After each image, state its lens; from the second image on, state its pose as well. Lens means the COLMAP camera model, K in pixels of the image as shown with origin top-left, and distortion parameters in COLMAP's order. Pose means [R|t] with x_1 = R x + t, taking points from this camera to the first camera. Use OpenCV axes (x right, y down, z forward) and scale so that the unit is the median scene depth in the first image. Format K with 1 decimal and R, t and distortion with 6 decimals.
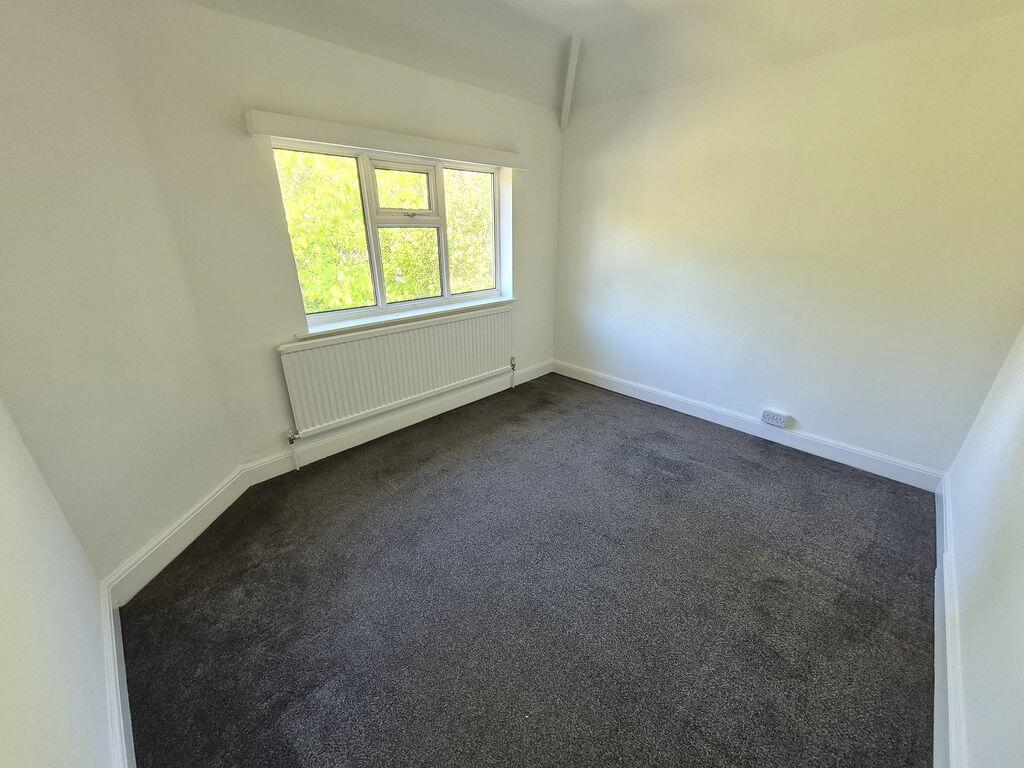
lens RADIAL K [[398.8, 0, 512.0], [0, 398.8, 384.0], [0, 0, 1]] dist [0.000636, -0.000439]
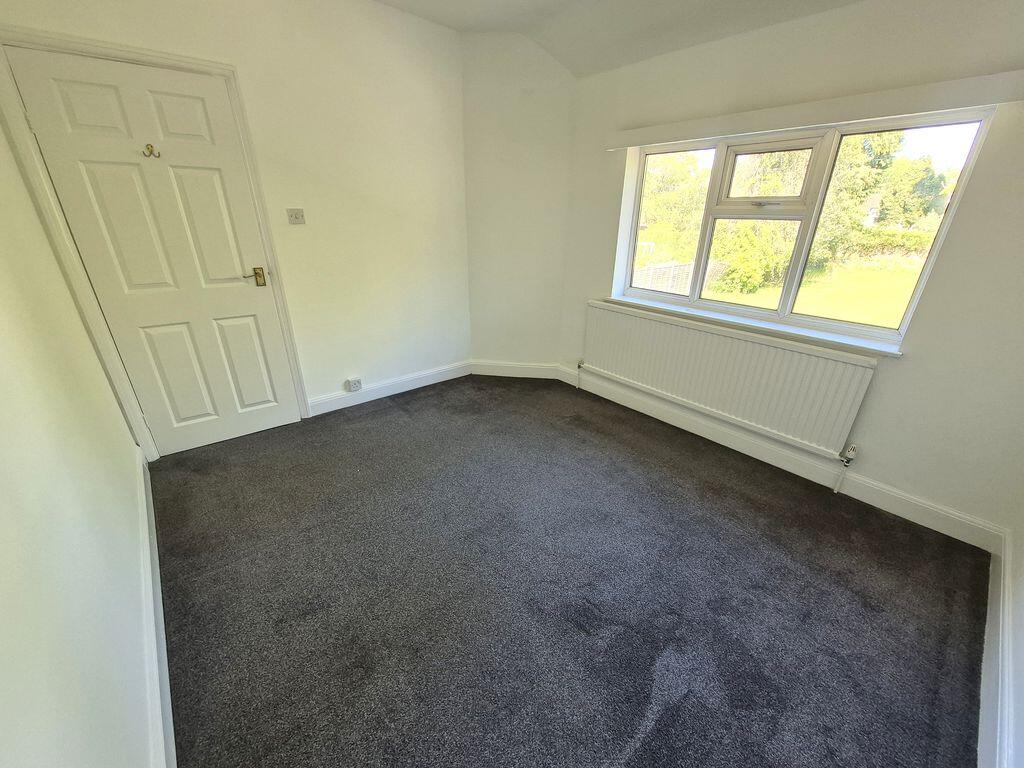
lens RADIAL K [[398.8, 0, 512.0], [0, 398.8, 384.0], [0, 0, 1]] dist [0.000636, -0.000439]
pose [[-0.070640, 0.396593, -0.915273, 0.700814], [-0.370761, 0.841389, 0.393194, -0.245148], [0.926038, 0.367123, 0.087606, 0.587920]]
